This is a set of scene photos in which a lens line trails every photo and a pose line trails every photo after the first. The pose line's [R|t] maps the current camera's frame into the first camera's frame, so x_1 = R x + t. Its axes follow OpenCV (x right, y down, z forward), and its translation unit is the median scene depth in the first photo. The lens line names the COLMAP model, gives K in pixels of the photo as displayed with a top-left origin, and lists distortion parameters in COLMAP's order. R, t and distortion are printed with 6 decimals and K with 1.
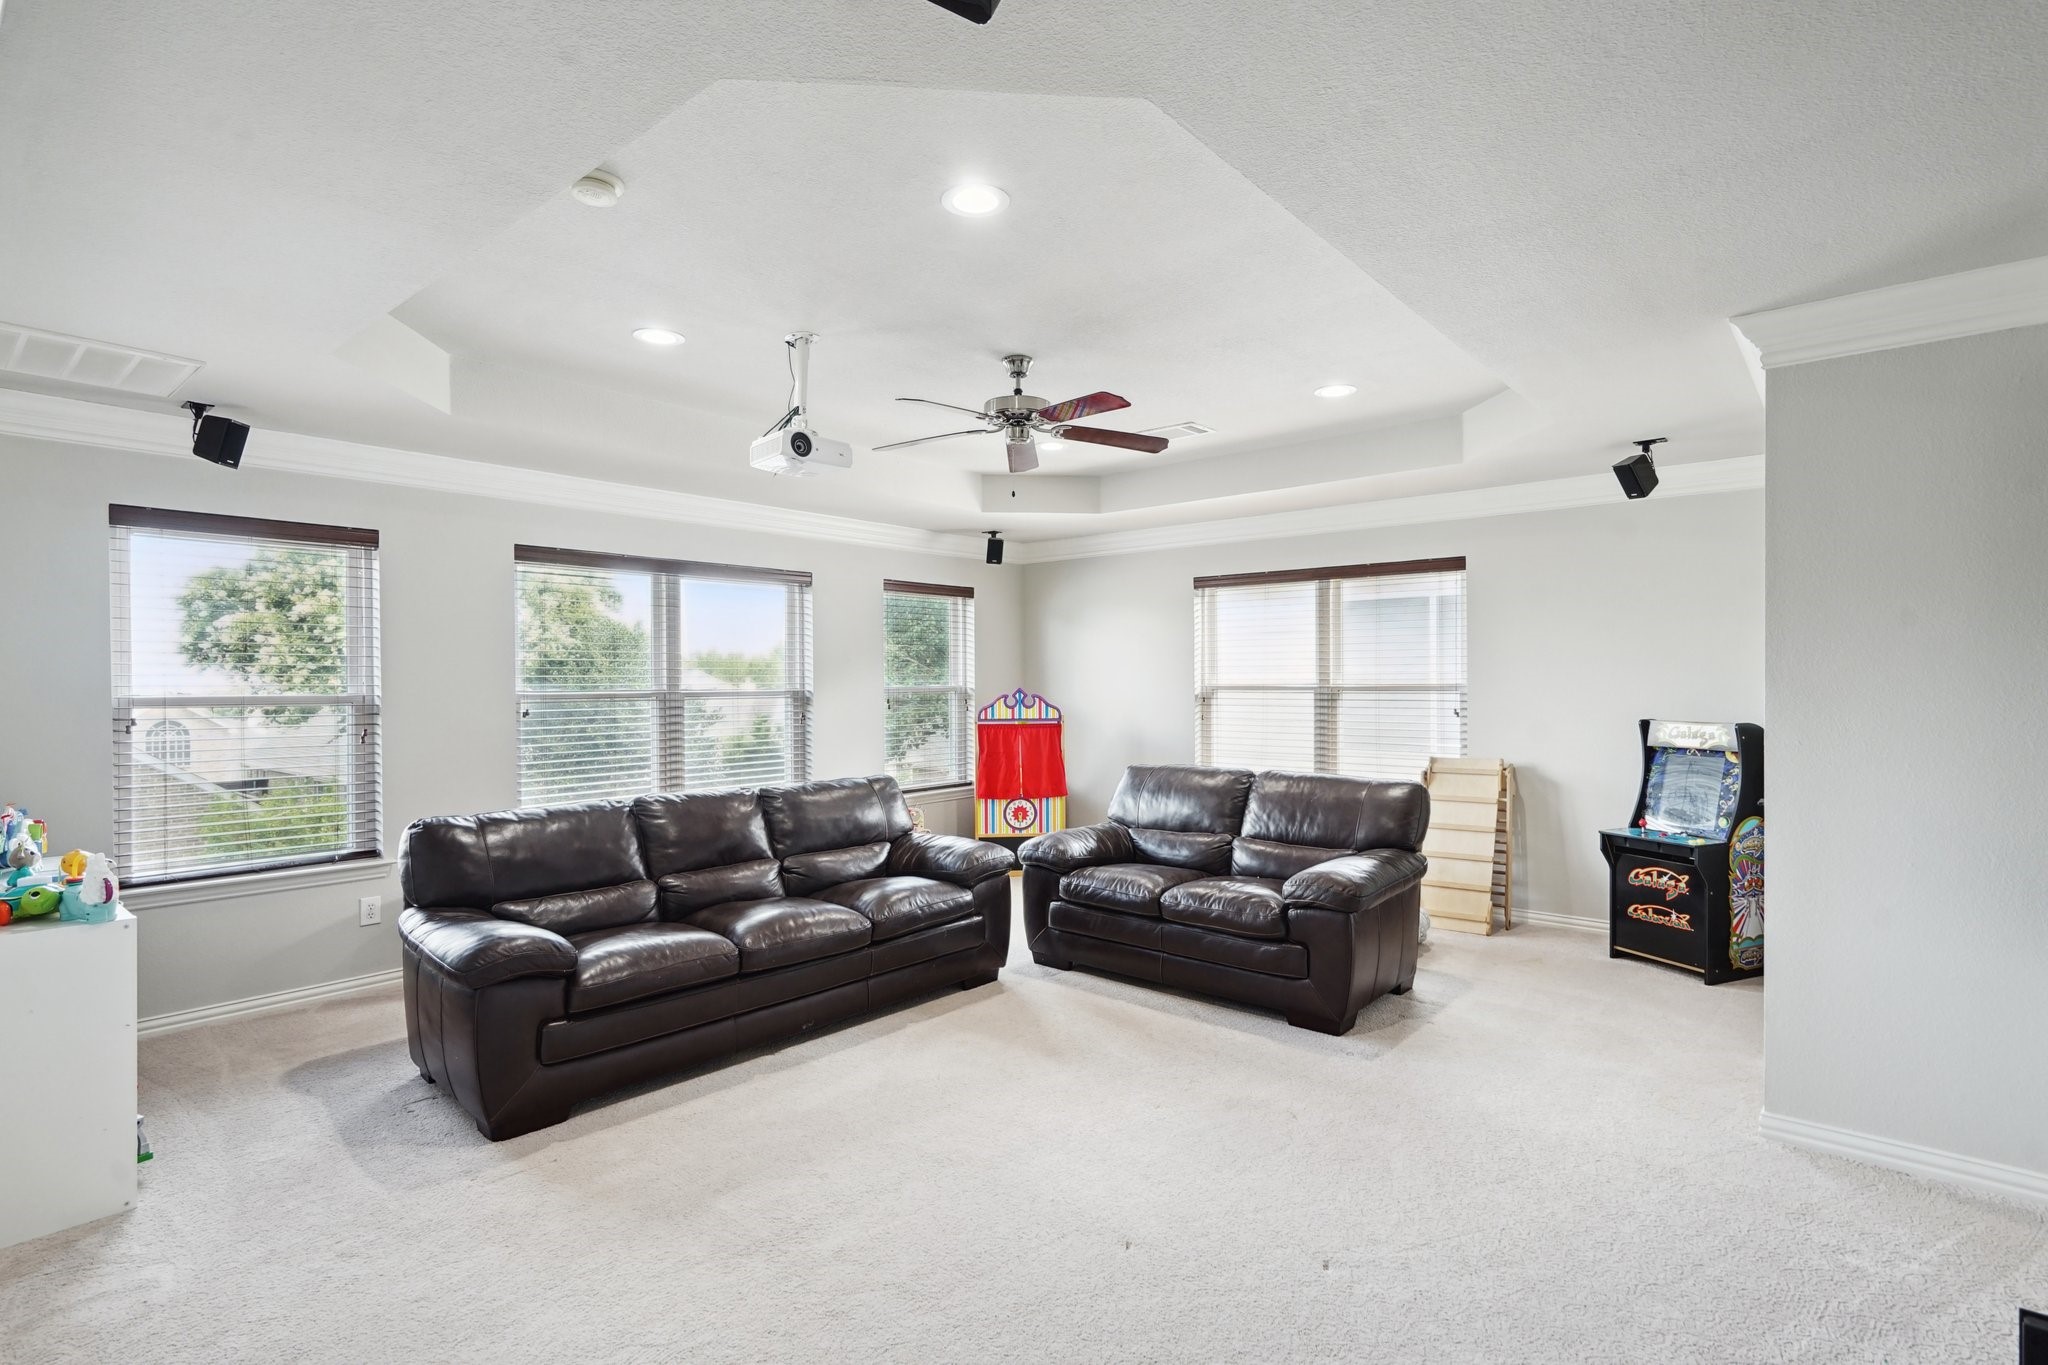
lens RADIAL K [[994.3, 0, 1042.3], [0, 994.3, 677.4], [0, 0, 1]] dist [-0.001298, -0.000333]
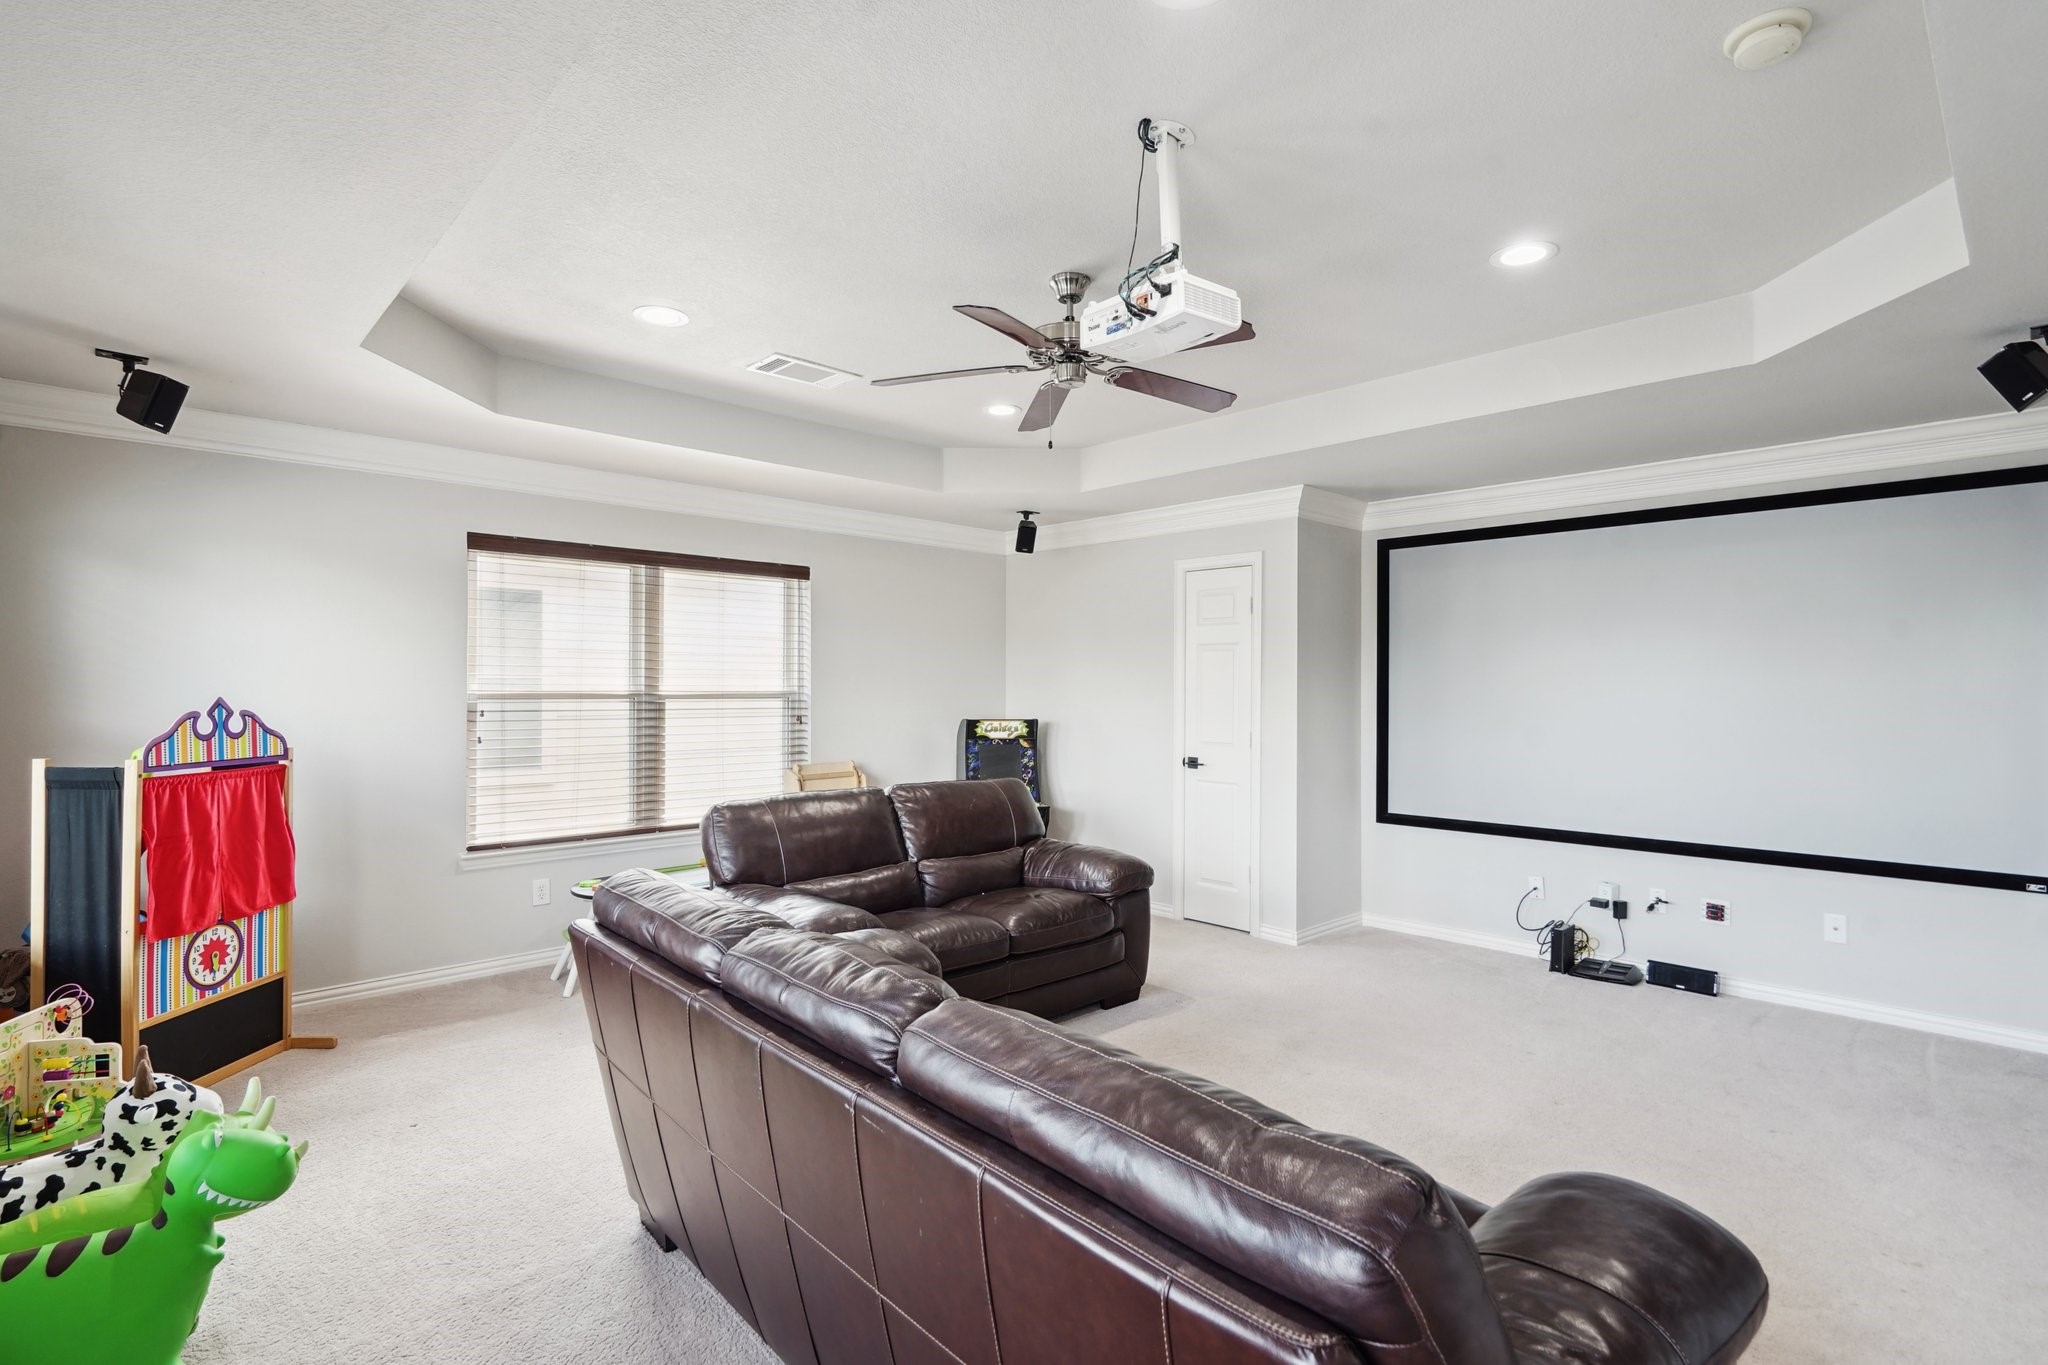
lens RADIAL K [[976.7, 0, 1044.5], [0, 976.7, 685.9], [0, 0, 1]] dist [-0.000493, 0.000200]
pose [[0.103540, 0.003347, 0.994620, -0.459823], [-0.011109, 0.999936, -0.002208, 0.001097], [-0.994563, -0.010820, 0.103570, 0.546522]]
